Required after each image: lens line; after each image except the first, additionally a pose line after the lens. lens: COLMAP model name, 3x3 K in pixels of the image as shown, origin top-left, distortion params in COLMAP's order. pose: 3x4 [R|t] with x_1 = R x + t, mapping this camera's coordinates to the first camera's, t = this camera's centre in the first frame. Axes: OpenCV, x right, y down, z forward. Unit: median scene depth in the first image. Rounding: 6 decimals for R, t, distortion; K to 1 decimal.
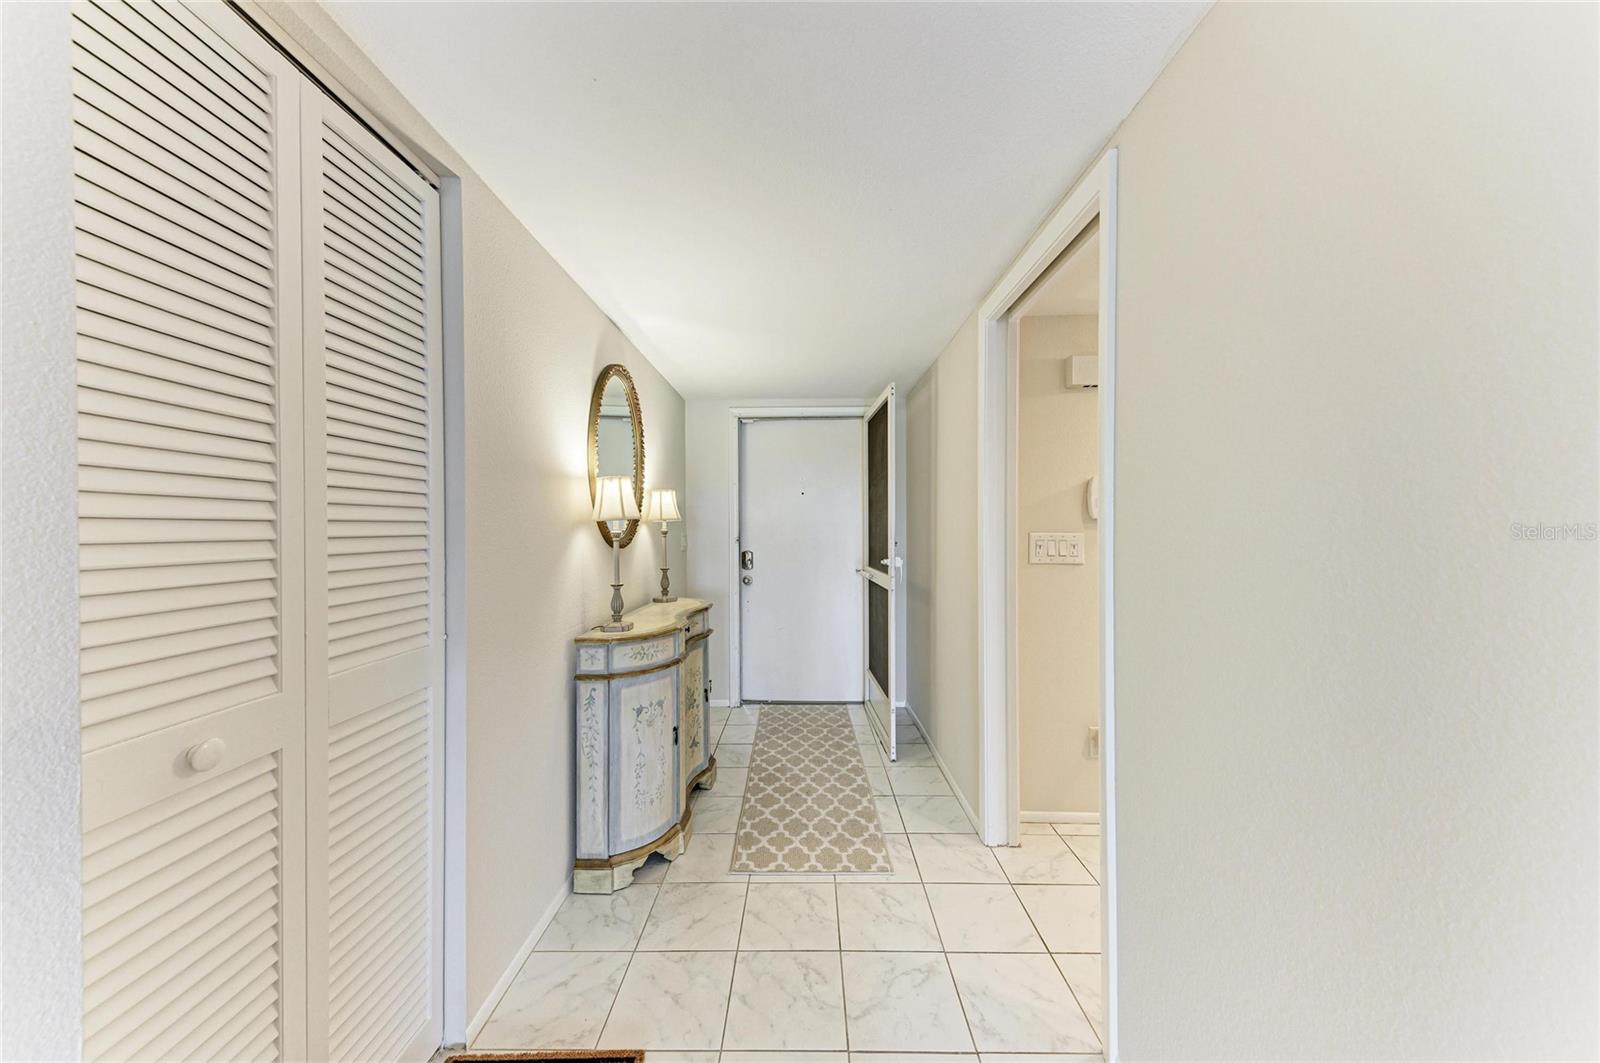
lens RADIAL K [[540.0, 0, 796.3], [0, 540.0, 527.7], [0, 0, 1]] dist [0.006017, -0.001177]
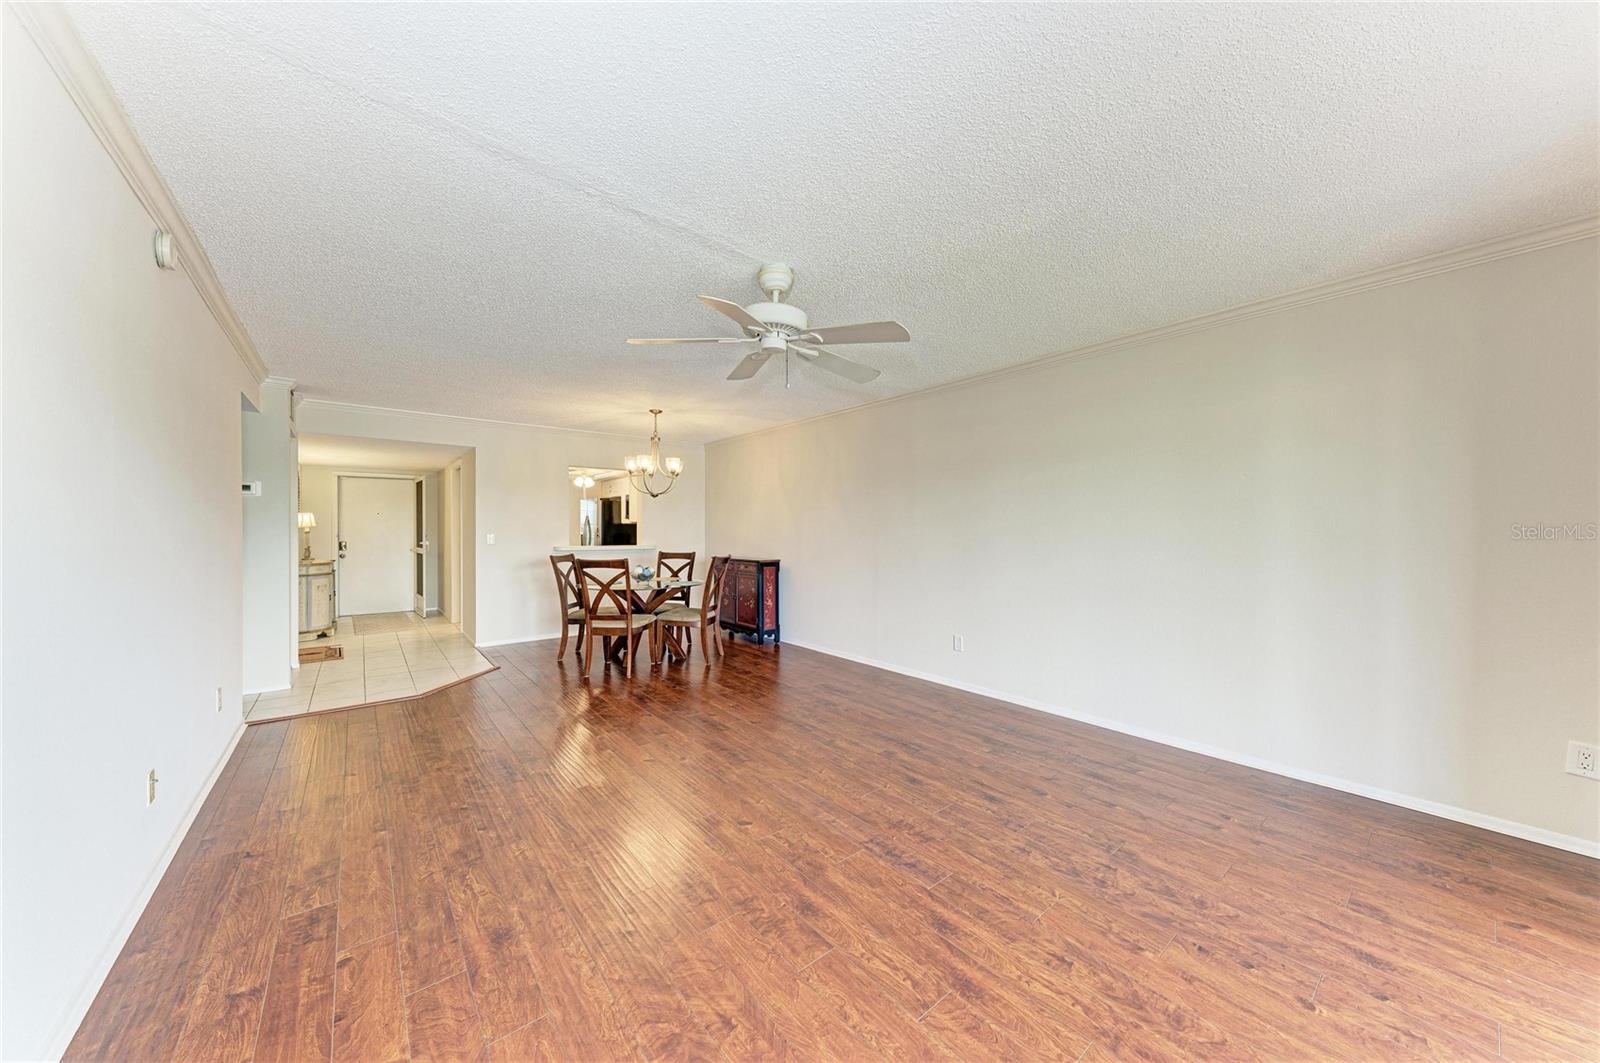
lens RADIAL K [[540.0, 0, 808.9], [0, 540.0, 532.7], [0, 0, 1]] dist [0.006017, -0.001177]
pose [[0.760882, -0.006474, 0.648858, -0.103508], [0.001555, 0.999966, 0.008154, -0.004318], [-0.648888, -0.005195, 0.760866, -2.163496]]
